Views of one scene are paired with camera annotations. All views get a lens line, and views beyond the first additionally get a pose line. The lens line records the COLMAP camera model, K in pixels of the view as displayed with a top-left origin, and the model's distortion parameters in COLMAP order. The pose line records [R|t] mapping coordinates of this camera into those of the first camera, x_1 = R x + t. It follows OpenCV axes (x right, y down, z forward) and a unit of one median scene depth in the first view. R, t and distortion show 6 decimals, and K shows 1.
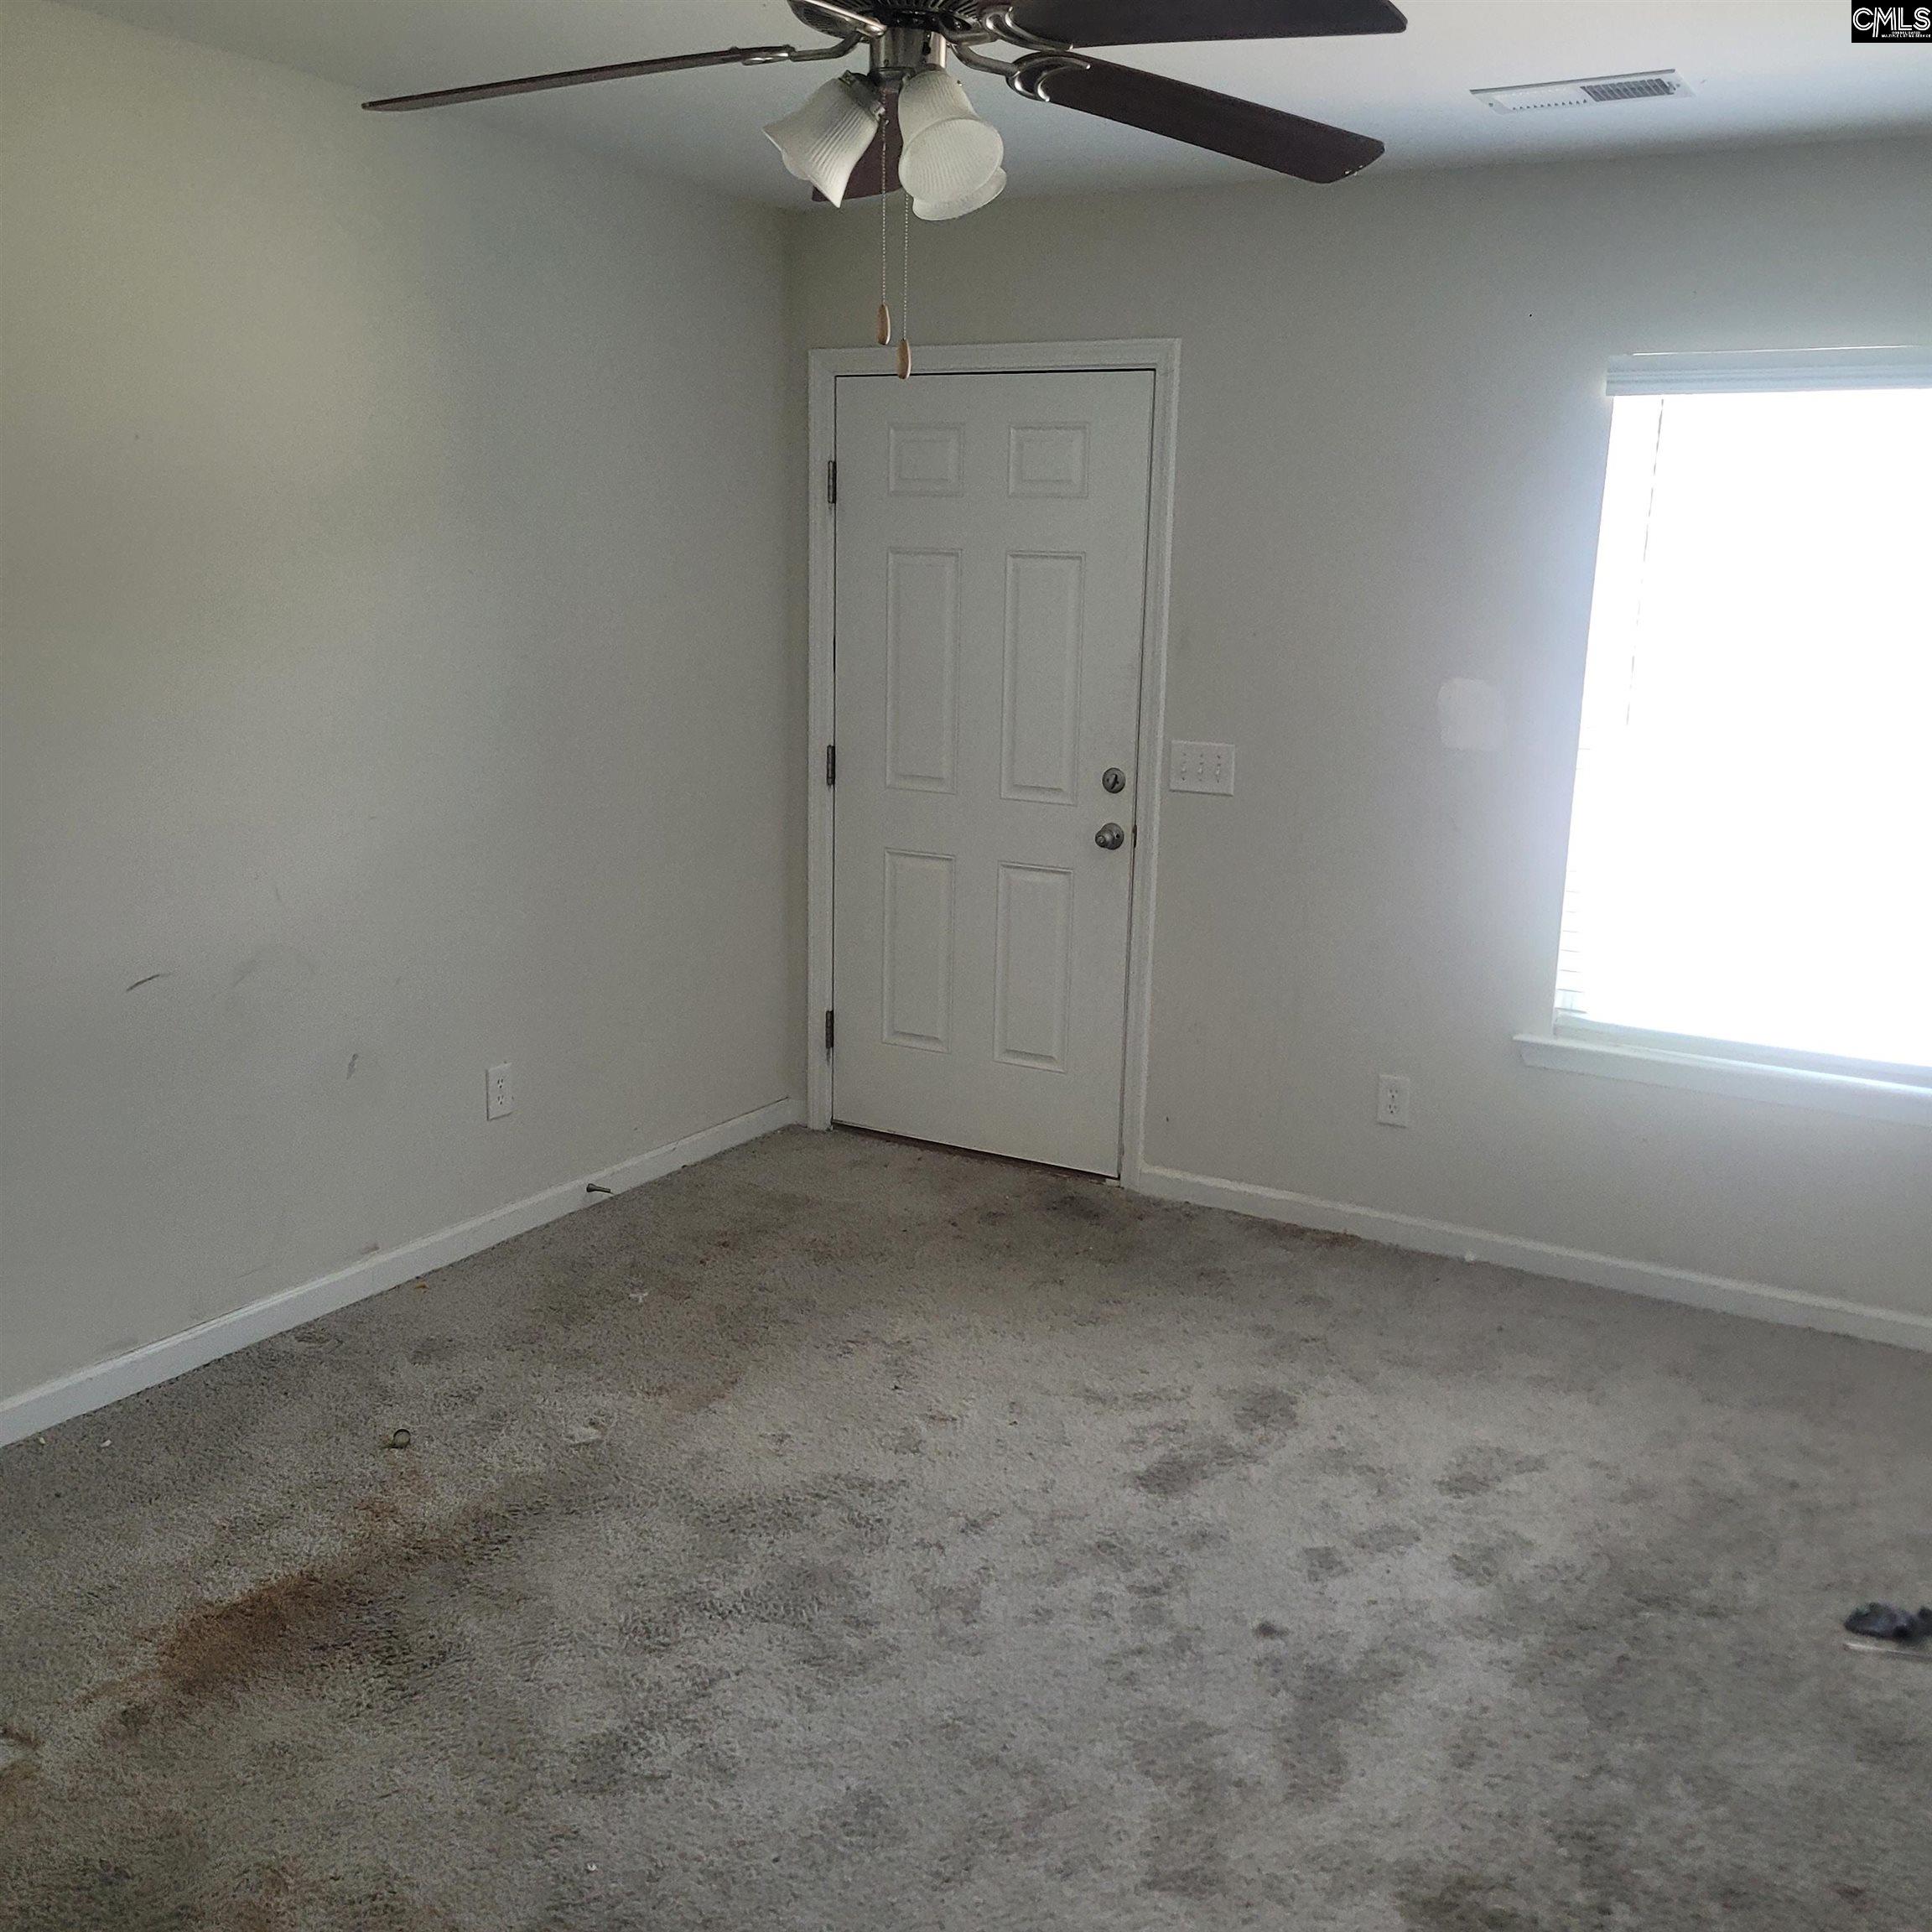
lens RADIAL K [[1725.2, 0, 965.0], [0, 1725.2, 962.6], [0, 0, 1]] dist [-0.001279, 0.002109]
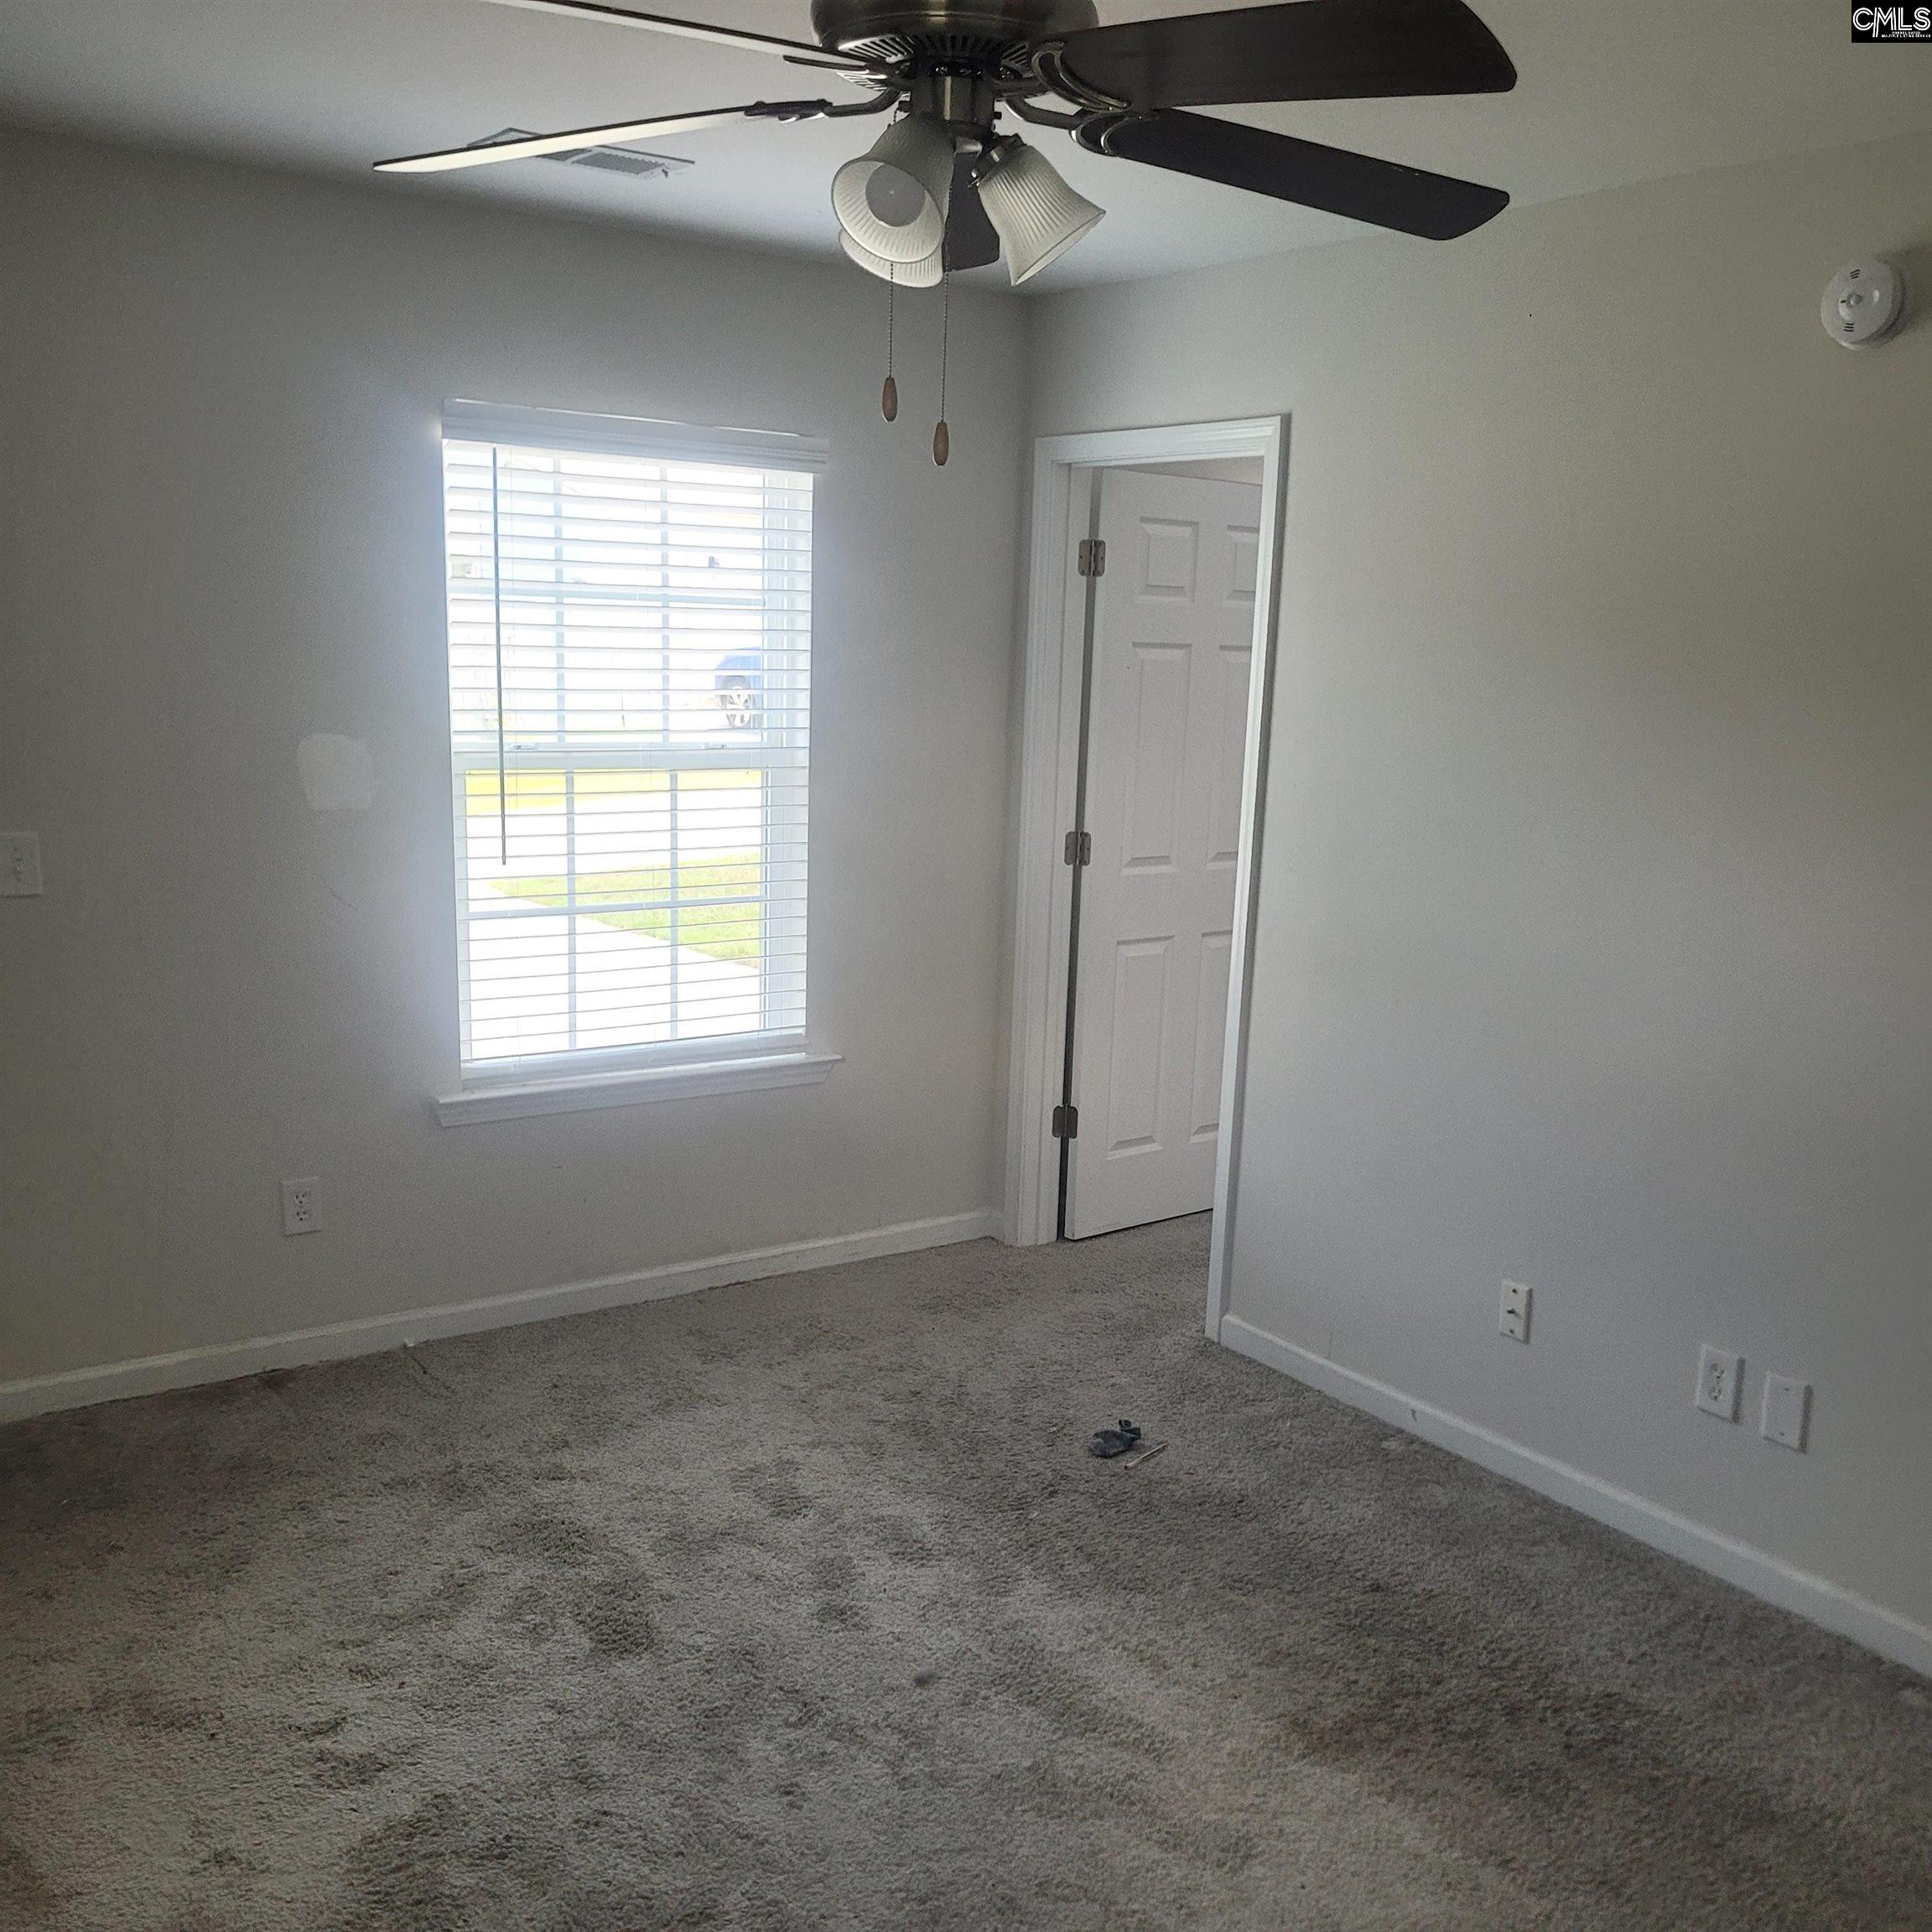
lens RADIAL K [[1770.3, 0, 966.0], [0, 1770.3, 1002.0], [0, 0, 1]] dist [-0.028791, 0.002112]
pose [[0.479112, -0.187487, 0.857497, -0.450881], [0.181949, 0.976916, 0.111936, -0.081138], [-0.858689, 0.102391, 0.502165, 0.303491]]
